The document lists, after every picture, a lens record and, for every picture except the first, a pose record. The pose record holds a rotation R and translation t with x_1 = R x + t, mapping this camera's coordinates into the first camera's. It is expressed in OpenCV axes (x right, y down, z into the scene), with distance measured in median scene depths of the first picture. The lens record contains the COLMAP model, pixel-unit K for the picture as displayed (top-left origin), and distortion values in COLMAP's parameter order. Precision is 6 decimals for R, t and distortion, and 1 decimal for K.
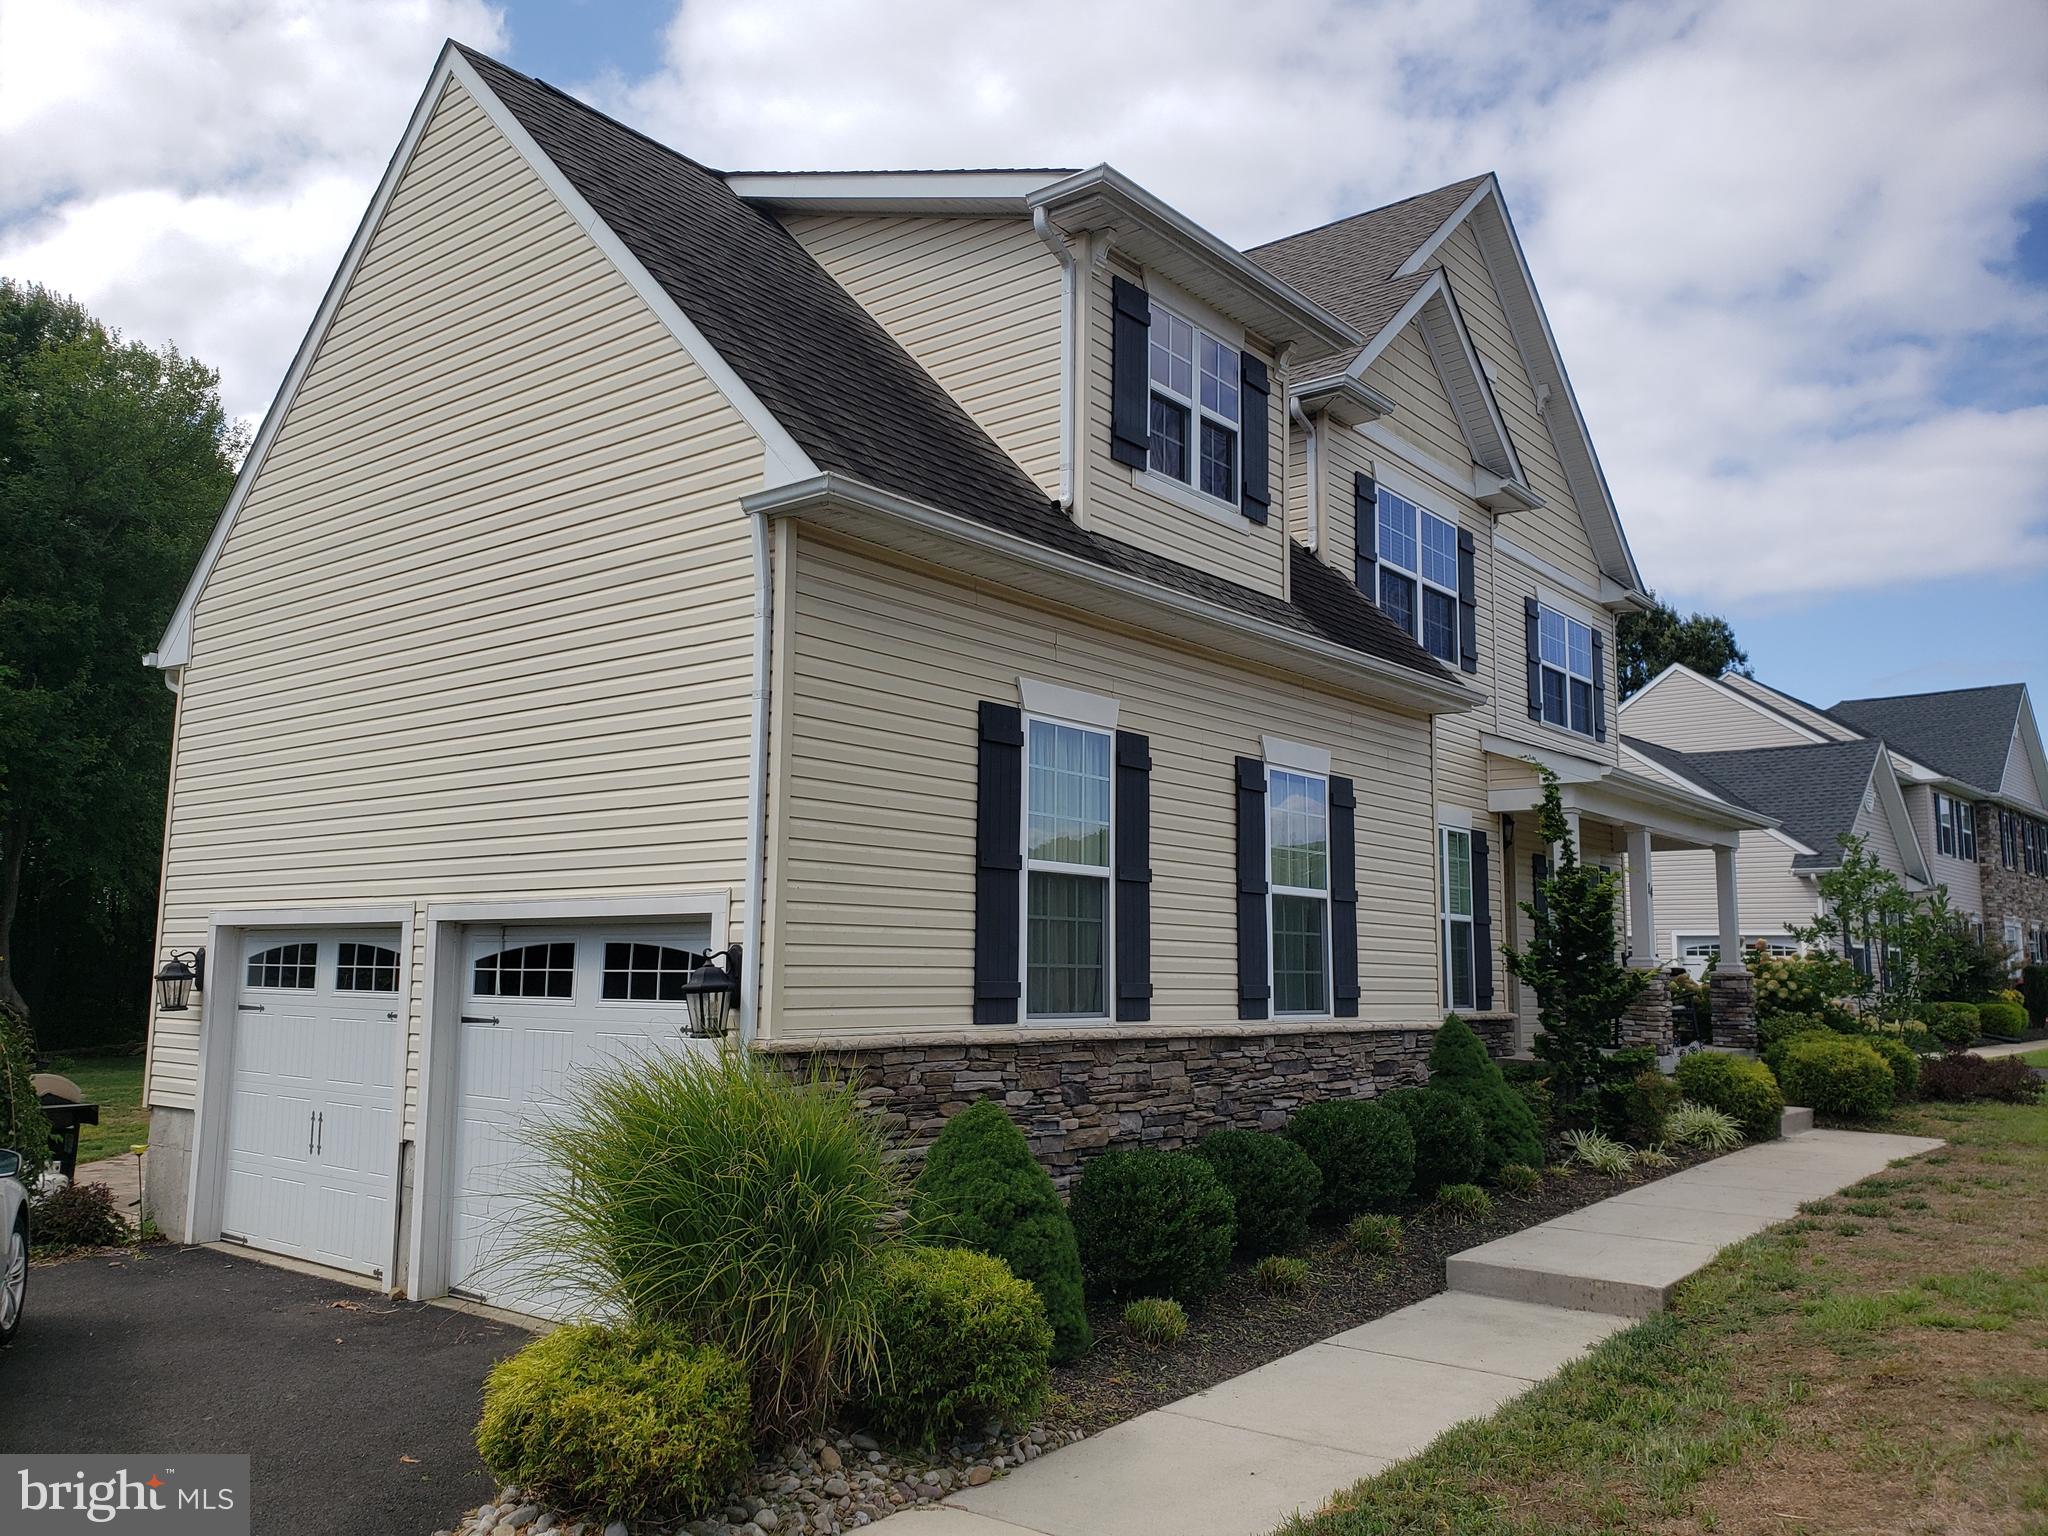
lens RADIAL K [[1607.6, 0, 1008.6], [0, 1607.6, 763.7], [0, 0, 1]] dist [0.150411, -0.399470]
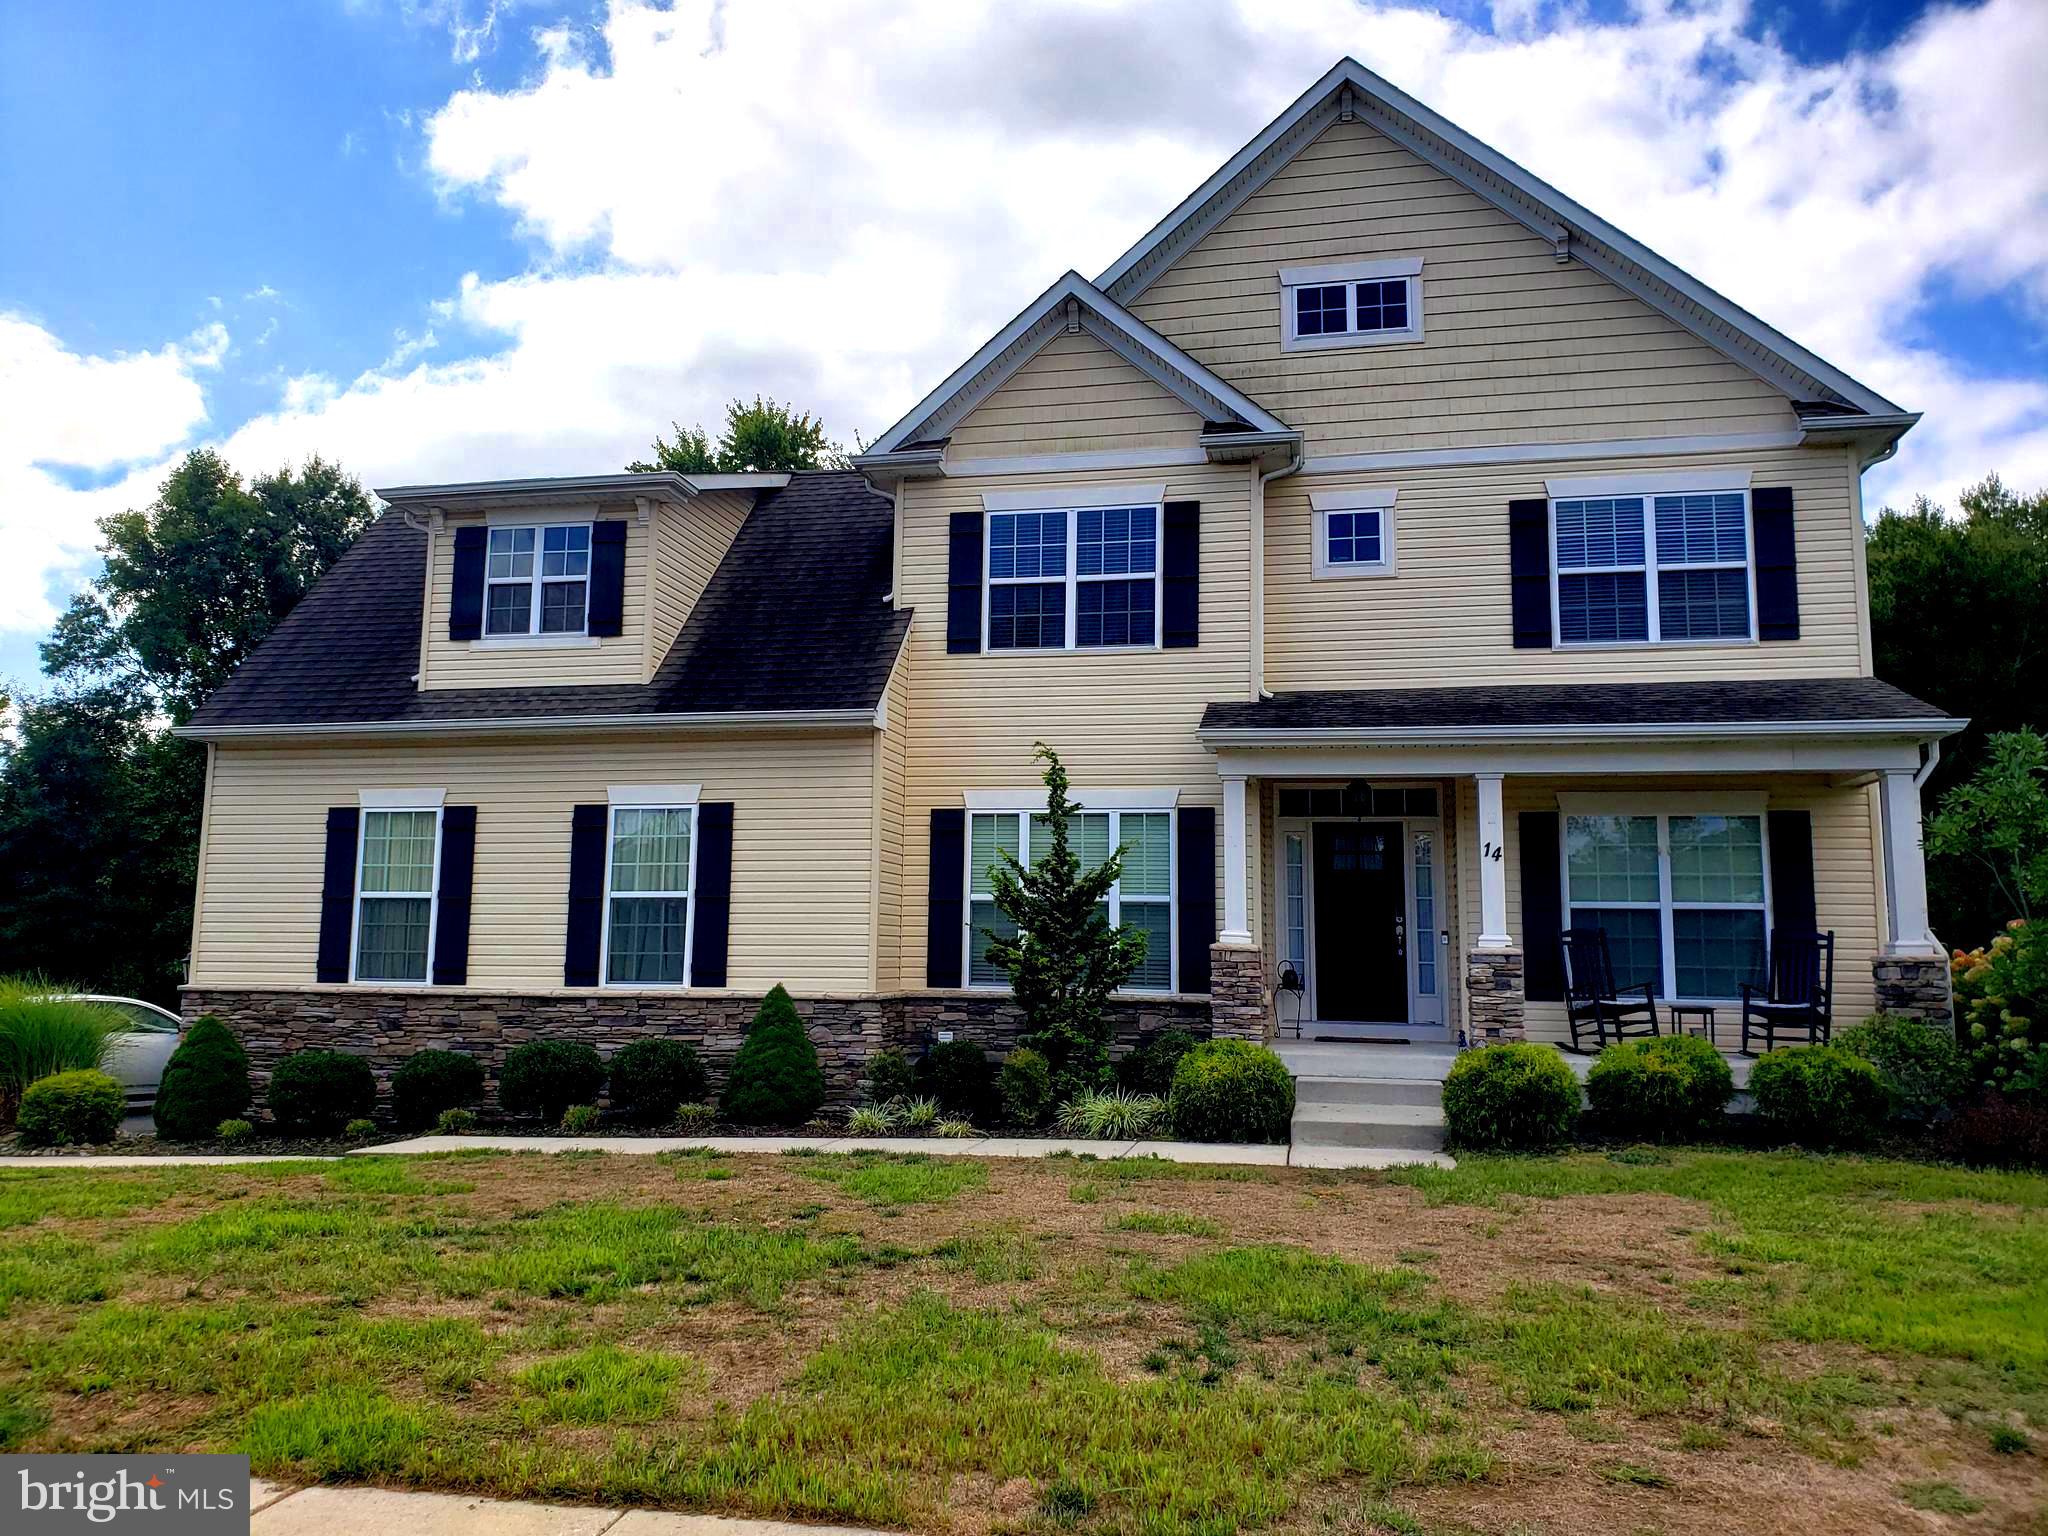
lens RADIAL K [[1607.6, 0, 1008.6], [0, 1607.6, 763.7], [0, 0, 1]] dist [0.150411, -0.399470]
pose [[0.443691, -0.118909, -0.888256, 1.690689], [0.109113, 0.990952, -0.078154, 0.120013], [0.889513, -0.062244, 0.452651, 0.719625]]
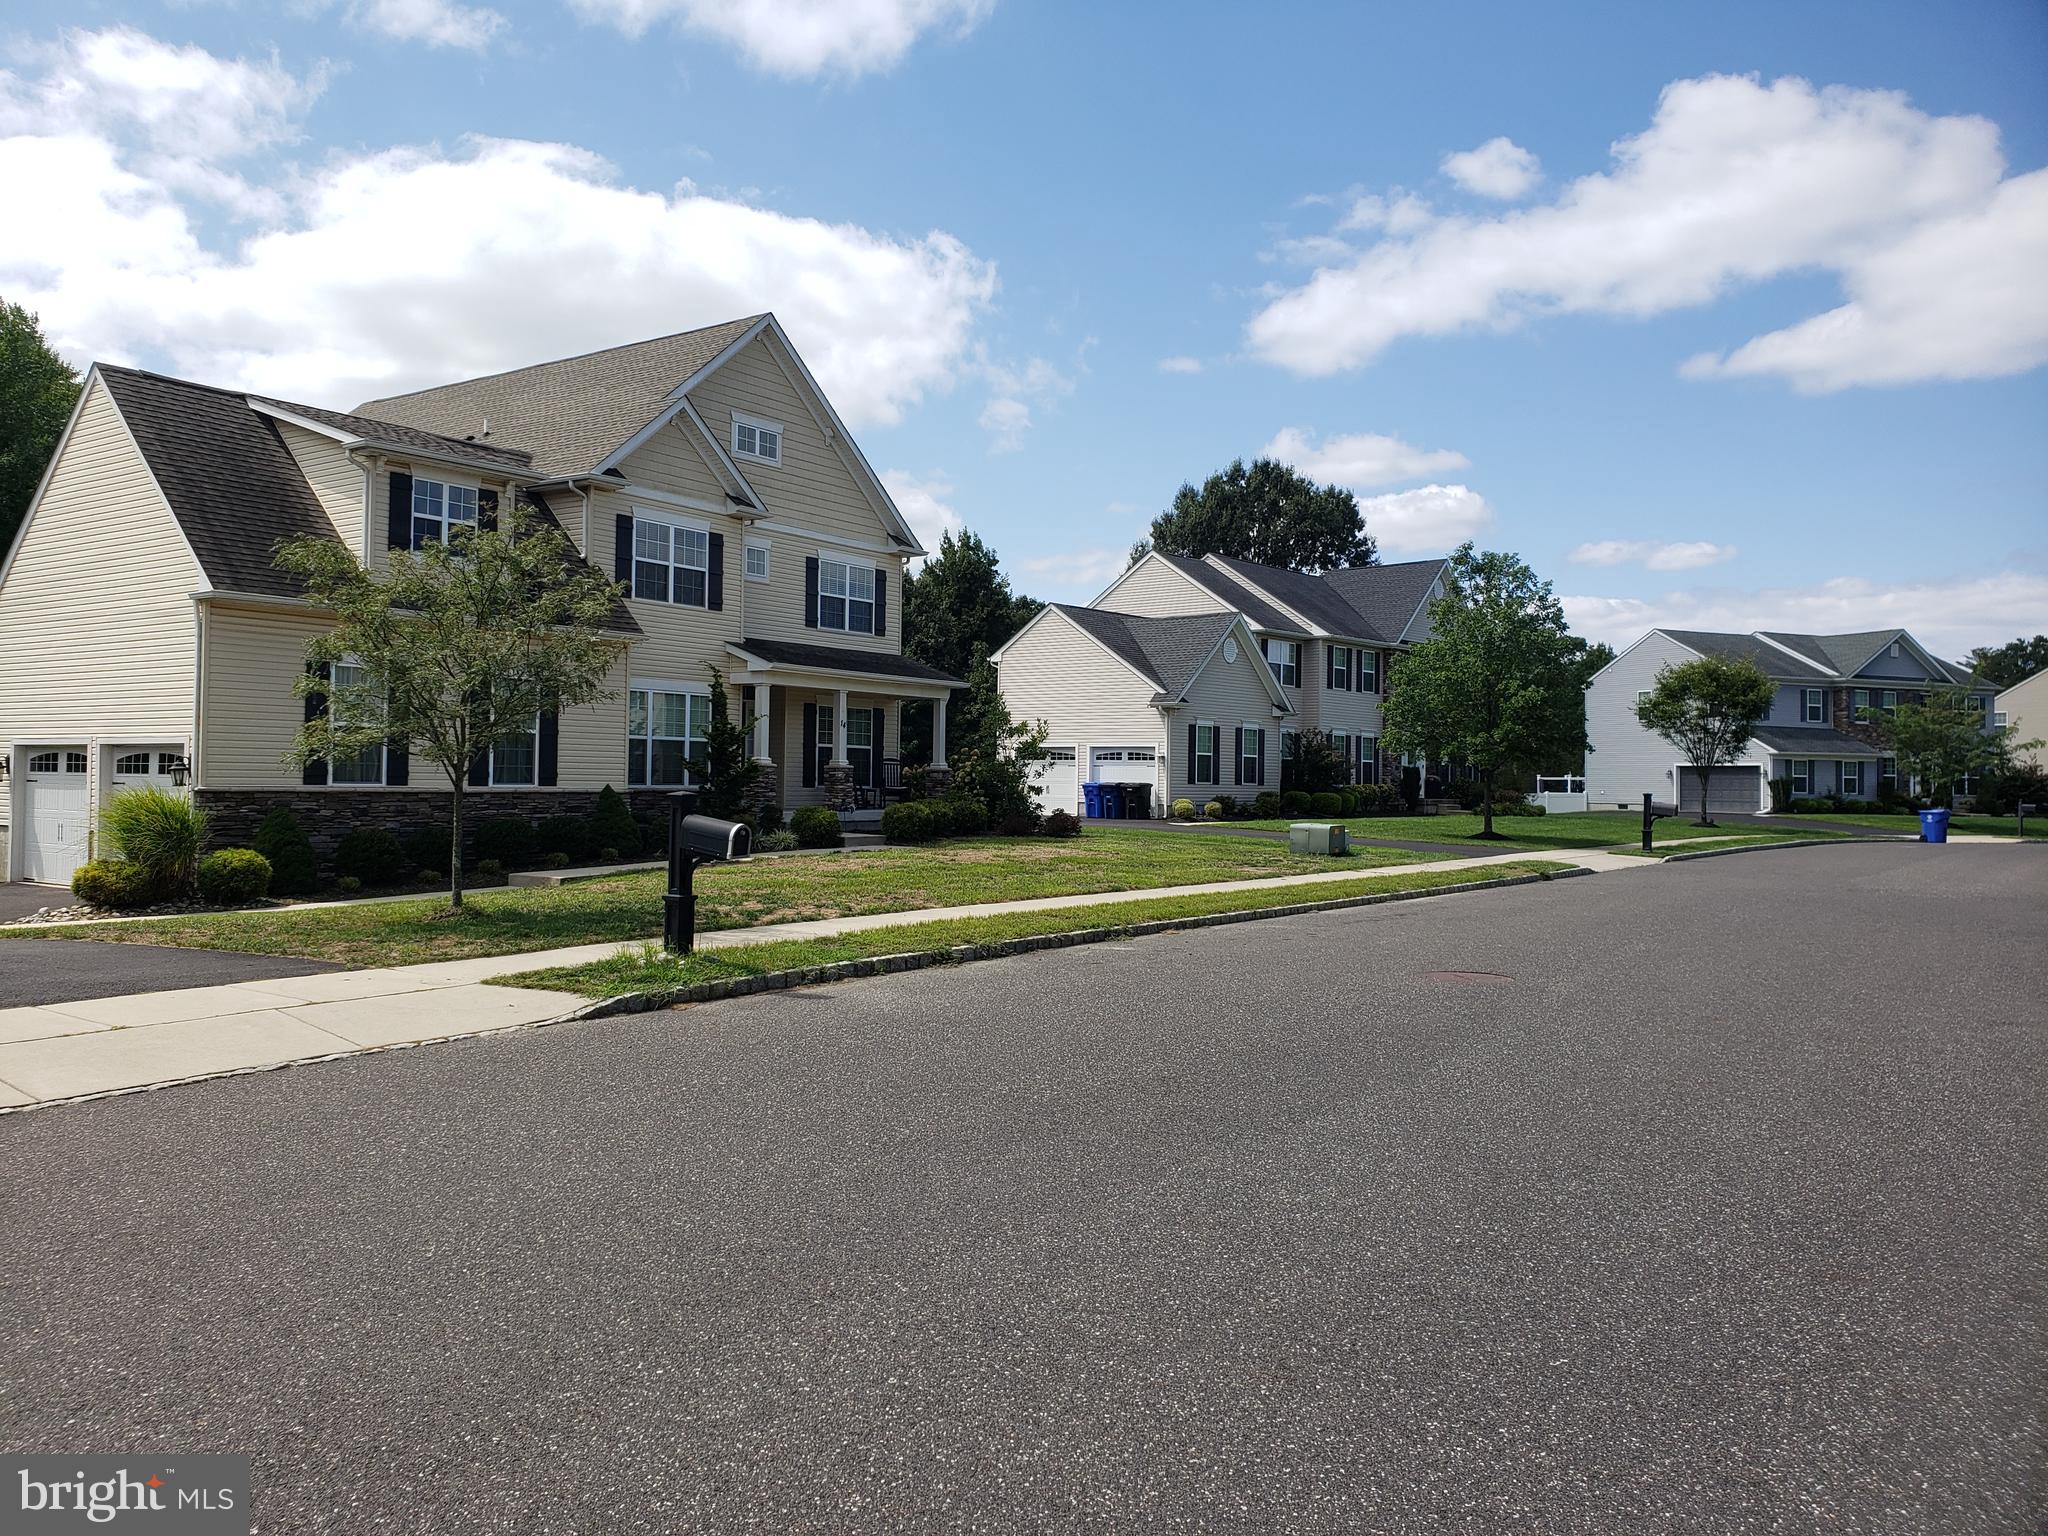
lens RADIAL K [[1614.2, 0, 1022.4], [0, 1614.2, 780.6], [0, 0, 1]] dist [0.107693, -0.162644]
pose [[0.998044, 0.000737, 0.062515, 0.808853], [-0.008810, 0.991610, 0.128967, -0.165608], [-0.061895, -0.129265, 0.989676, -1.419472]]
